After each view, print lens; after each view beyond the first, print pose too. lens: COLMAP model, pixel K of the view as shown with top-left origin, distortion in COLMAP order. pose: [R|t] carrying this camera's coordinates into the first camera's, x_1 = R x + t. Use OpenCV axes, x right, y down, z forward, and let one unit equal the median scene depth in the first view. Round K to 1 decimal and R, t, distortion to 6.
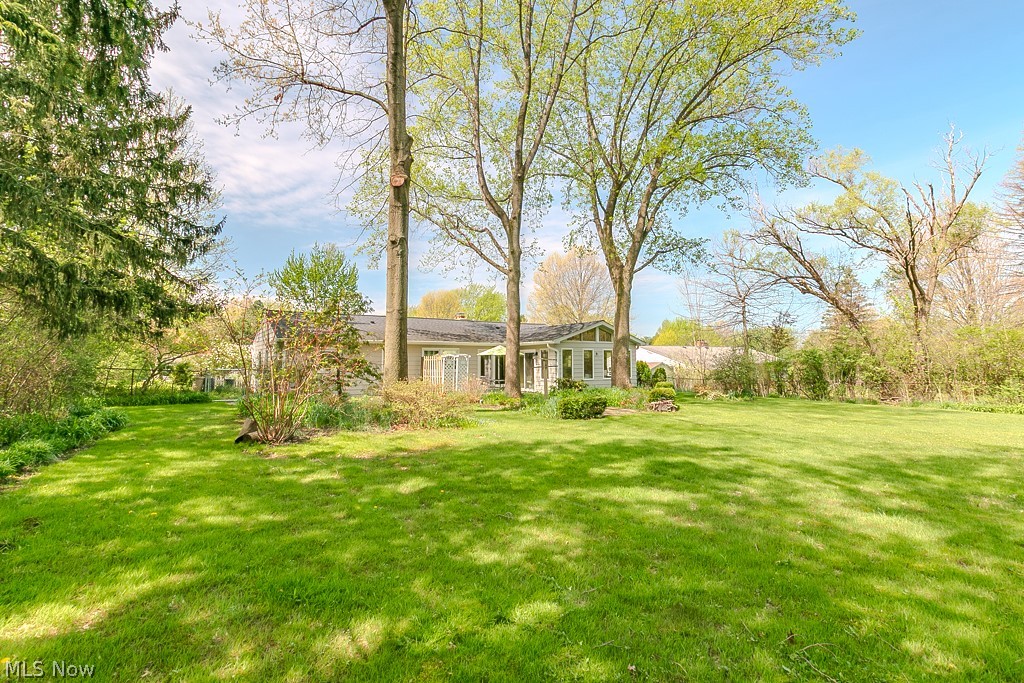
lens RADIAL K [[485.9, 0, 514.7], [0, 485.9, 337.0], [0, 0, 1]] dist [-0.001307, -0.000190]
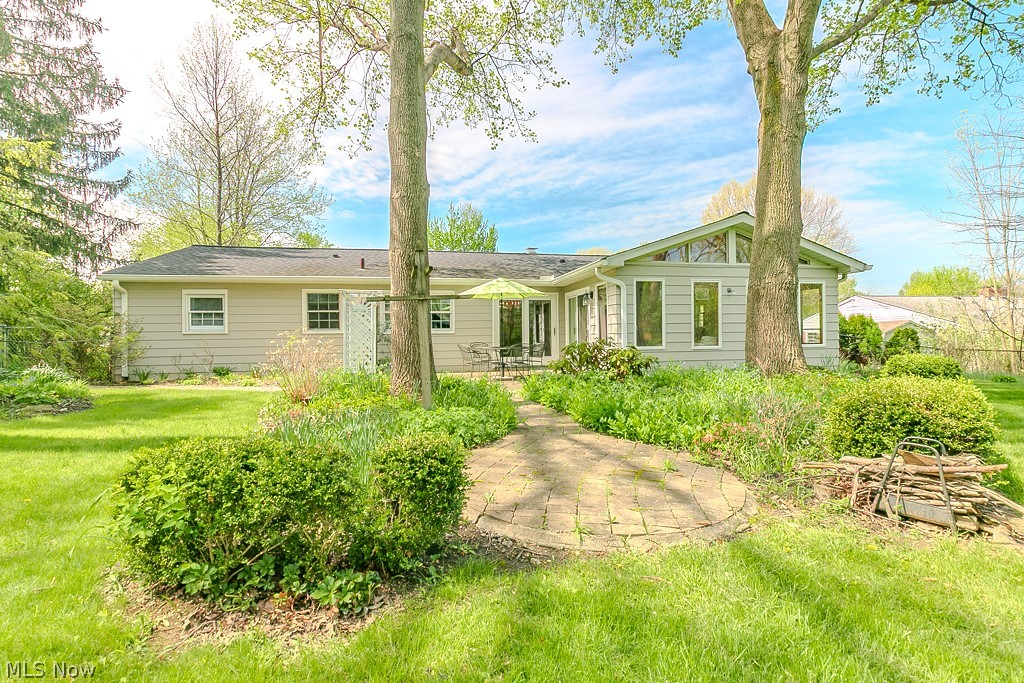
lens RADIAL K [[485.9, 0, 514.7], [0, 485.9, 337.0], [0, 0, 1]] dist [-0.001307, -0.000190]
pose [[0.925664, -0.006718, -0.378287, 0.105609], [0.027668, 0.998367, 0.049974, 0.033735], [0.377334, -0.056725, 0.924338, 0.351605]]
